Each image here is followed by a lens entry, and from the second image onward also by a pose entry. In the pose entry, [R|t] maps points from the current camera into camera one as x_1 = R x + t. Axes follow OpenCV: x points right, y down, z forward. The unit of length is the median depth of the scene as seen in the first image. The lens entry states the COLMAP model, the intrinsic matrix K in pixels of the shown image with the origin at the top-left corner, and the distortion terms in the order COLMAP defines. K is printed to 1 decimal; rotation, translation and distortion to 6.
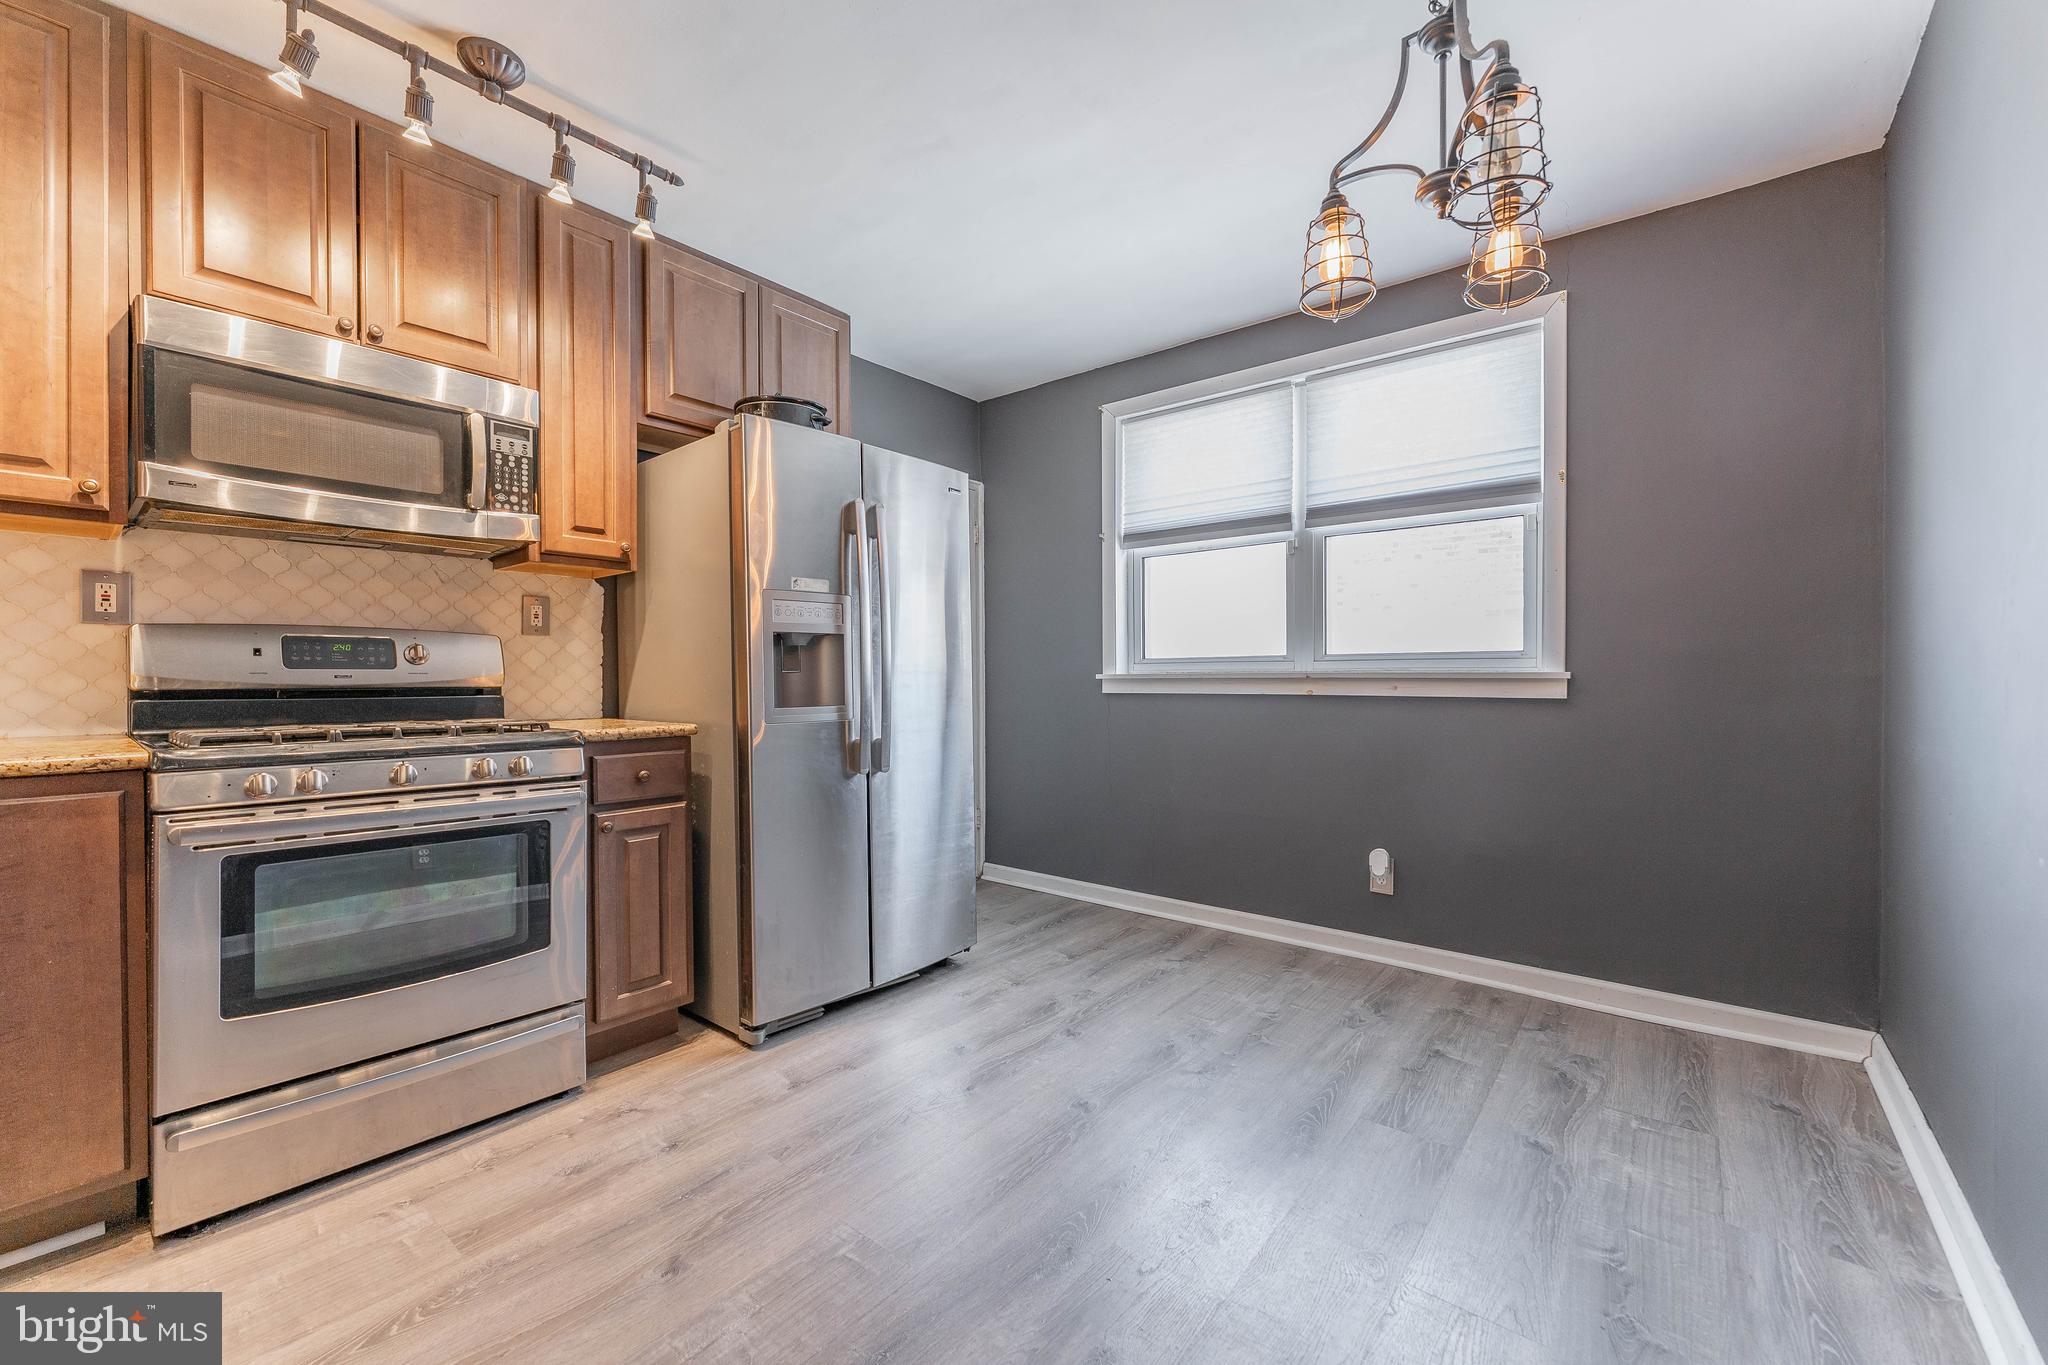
lens RADIAL K [[826.3, 0, 990.1], [0, 826.3, 681.7], [0, 0, 1]] dist [-0.000061, -0.000163]
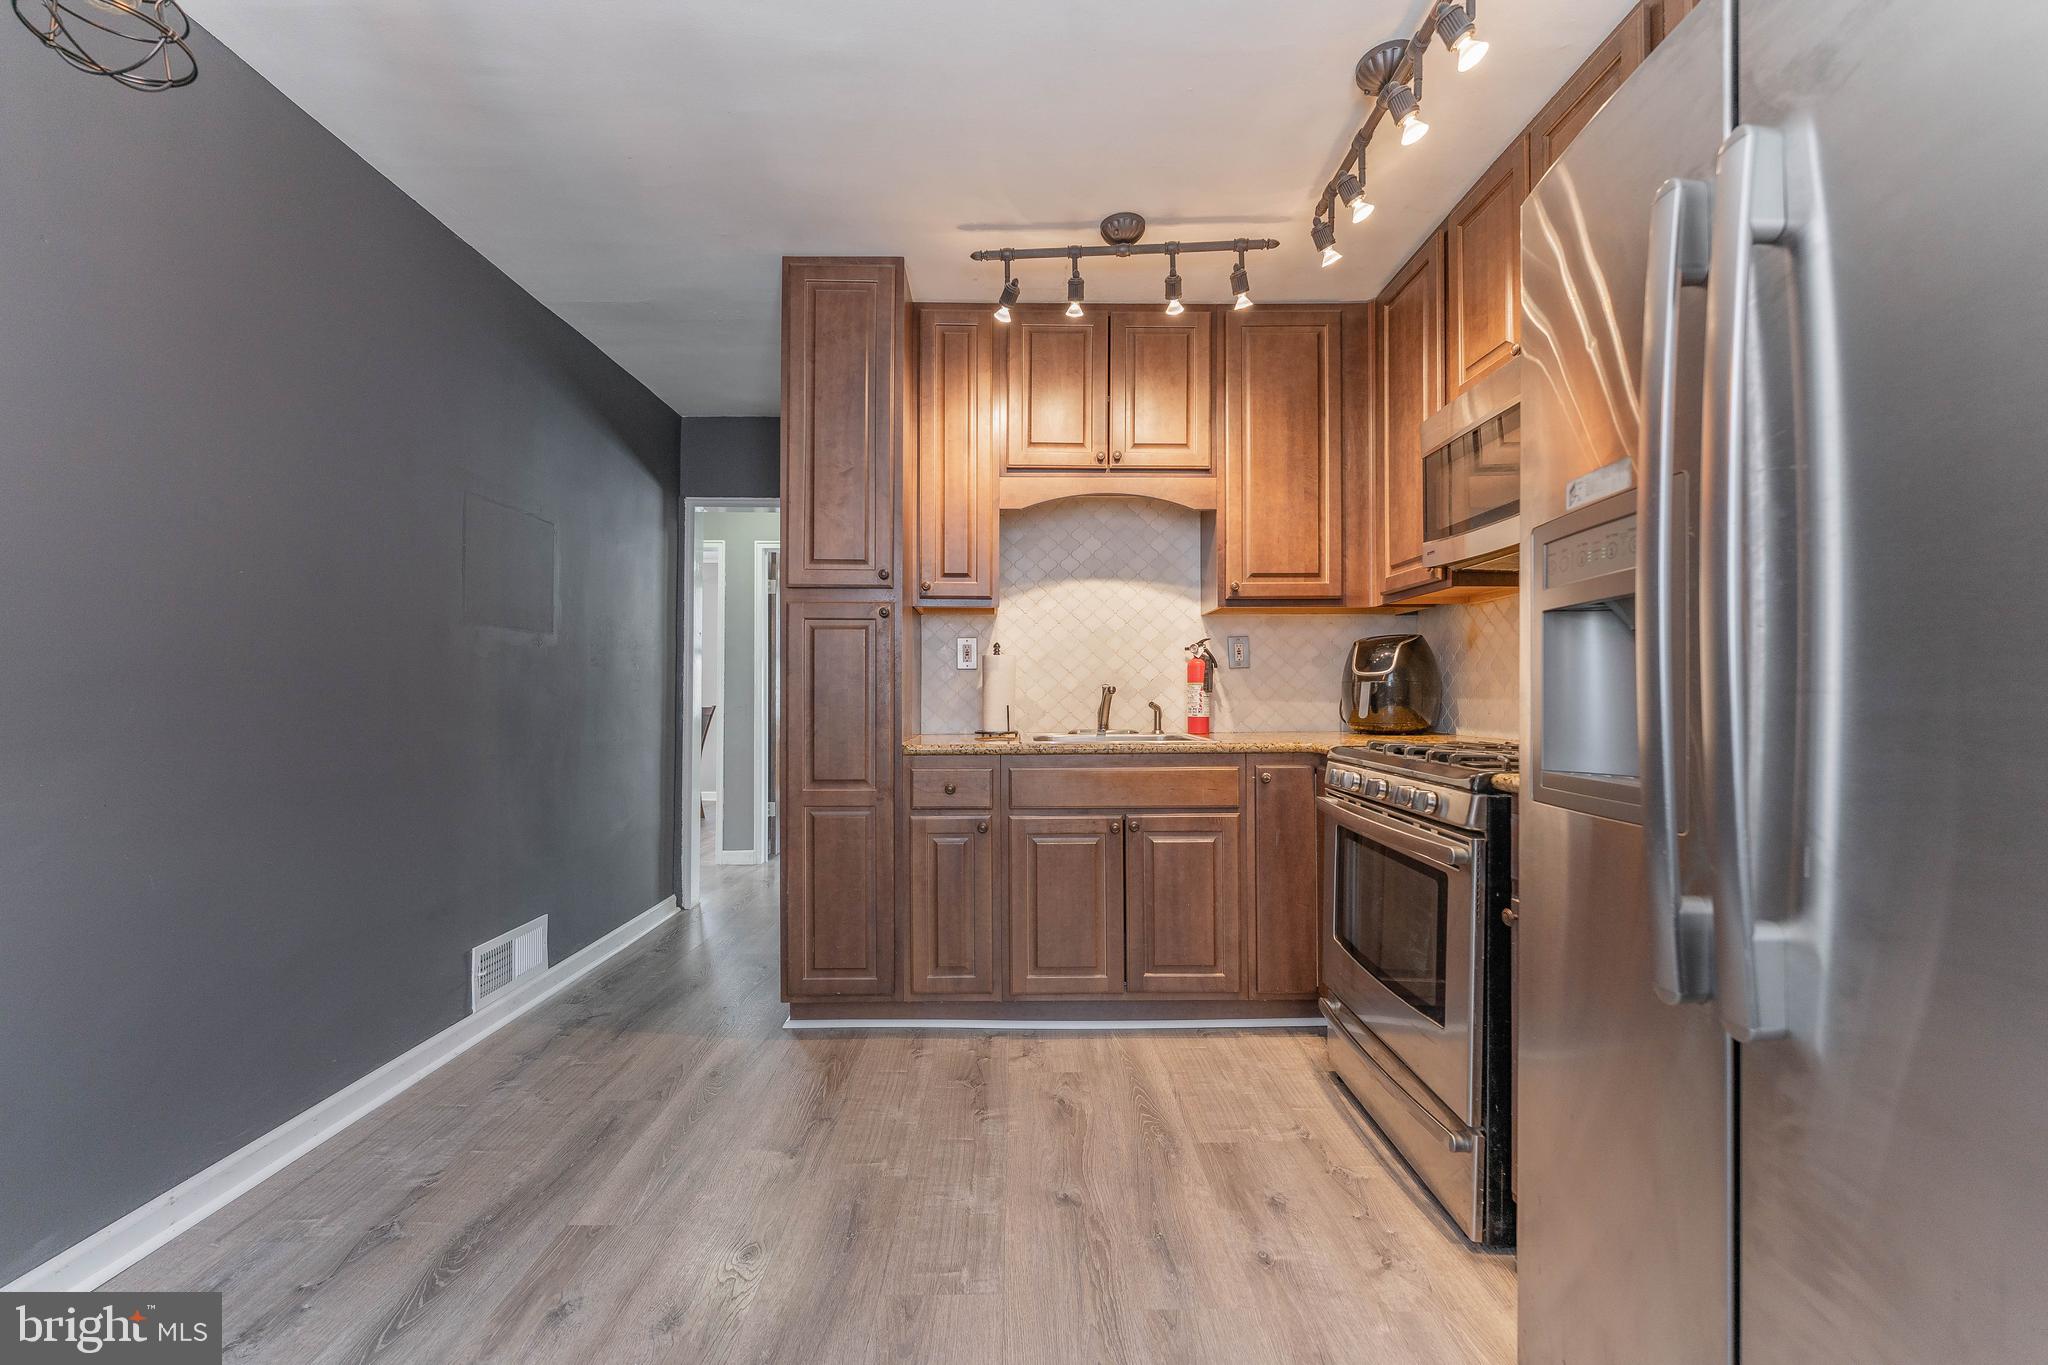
lens RADIAL K [[808.0, 0, 1015.7], [0, 808.0, 685.6], [0, 0, 1]] dist [0.001284, -0.000387]
pose [[-0.745095, -0.005726, -0.666934, 0.316348], [-0.005919, 0.999981, -0.001973, -0.016080], [0.666932, 0.002478, -0.745114, 1.282443]]
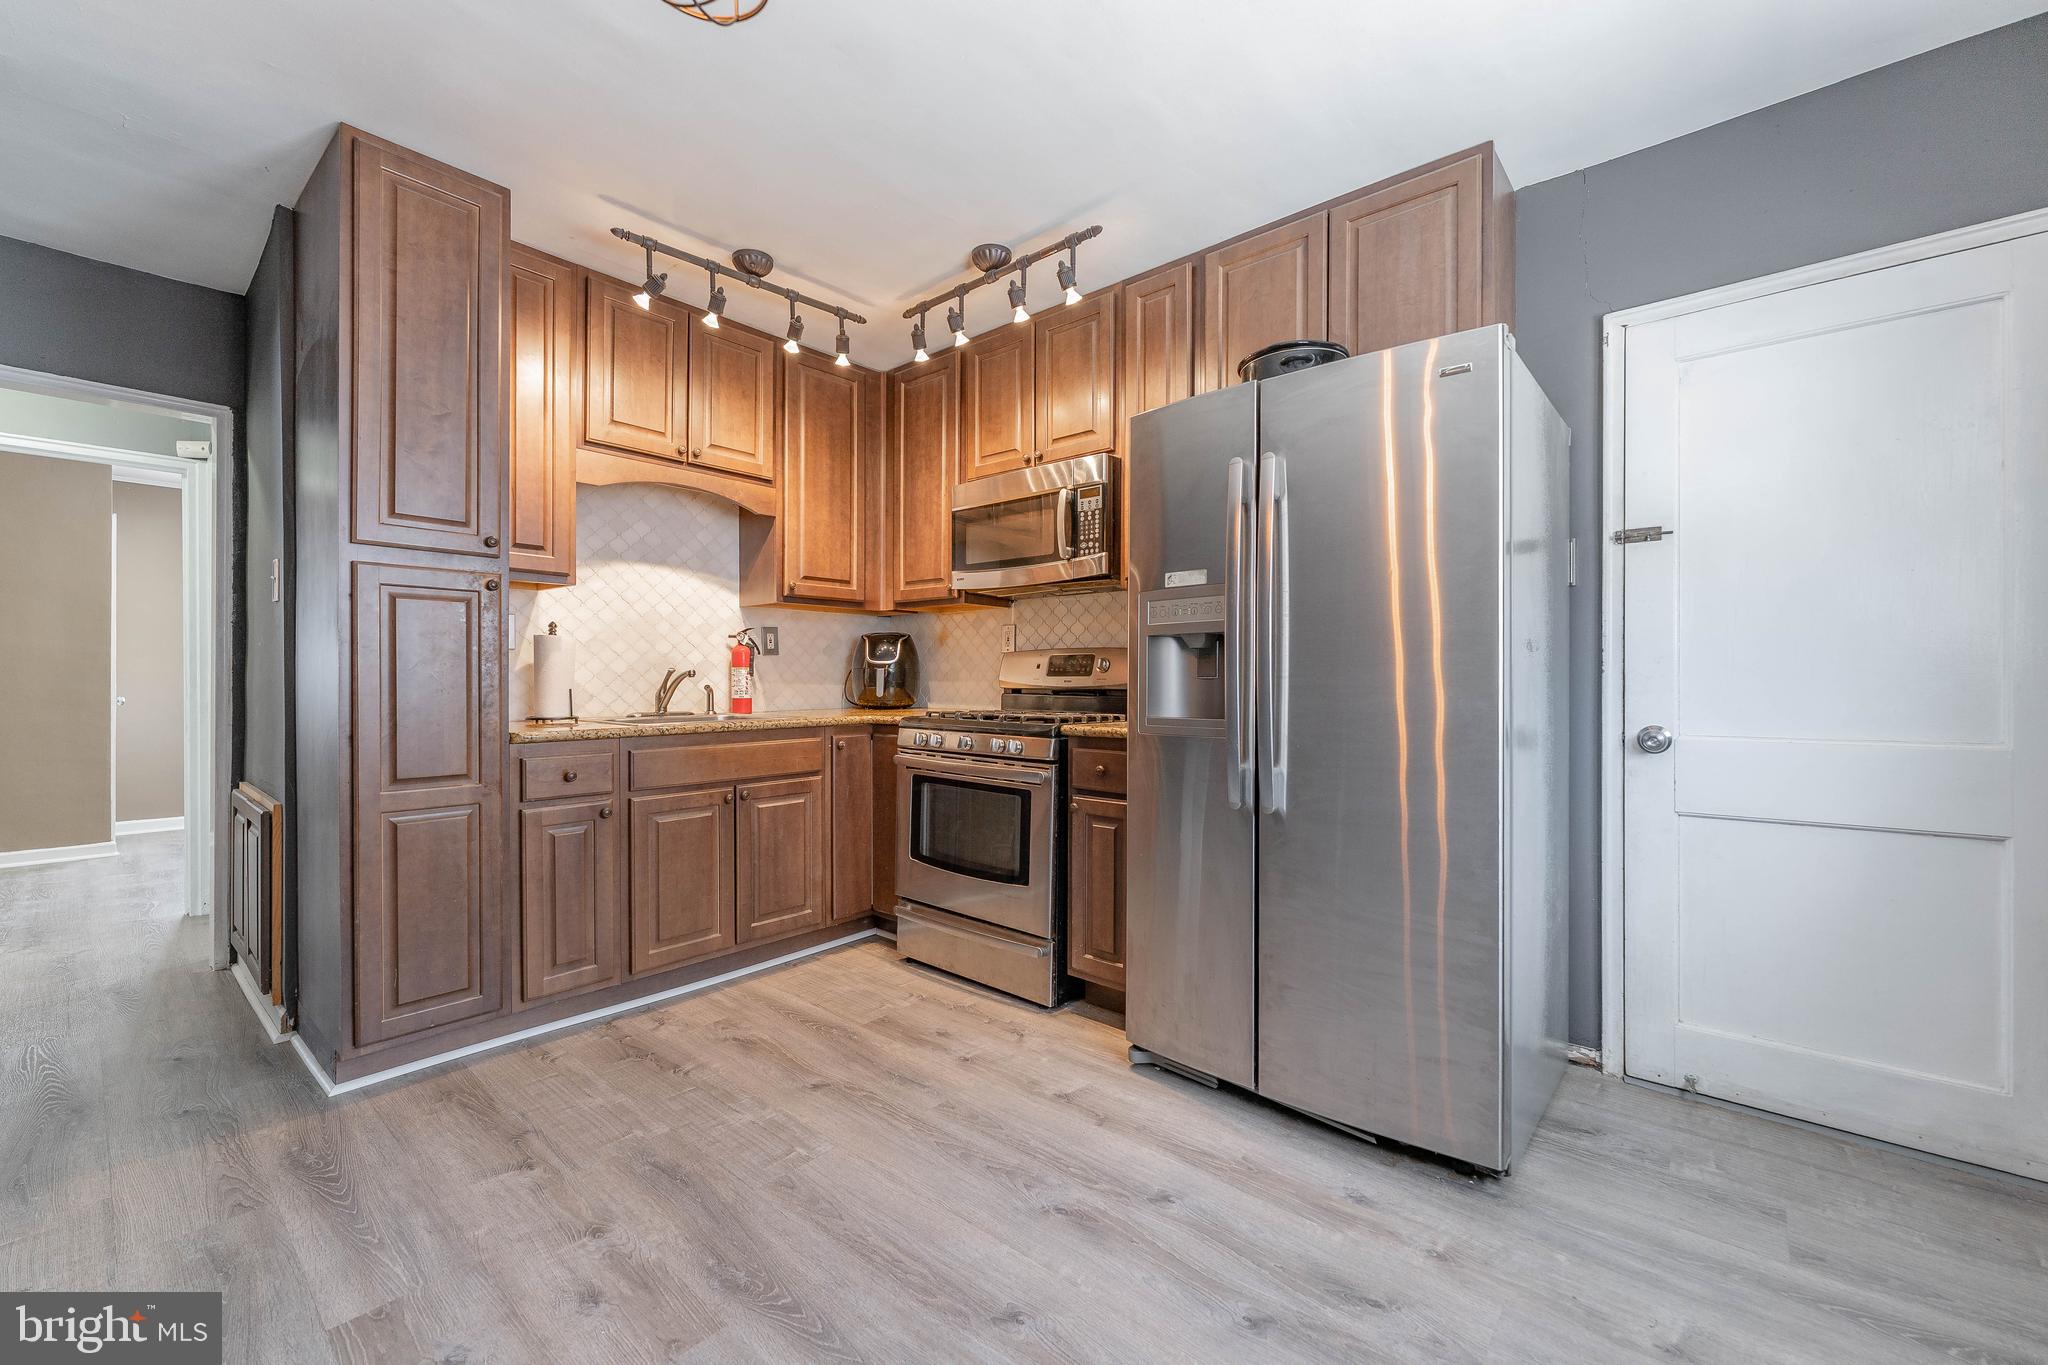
lens RADIAL K [[808.0, 0, 1015.7], [0, 808.0, 685.6], [0, 0, 1]] dist [0.001284, -0.000387]
pose [[0.000772, 0.009118, -0.999958, 0.736028], [-0.012752, 0.999877, 0.009108, -0.011355], [0.999918, 0.012745, 0.000888, 0.949235]]
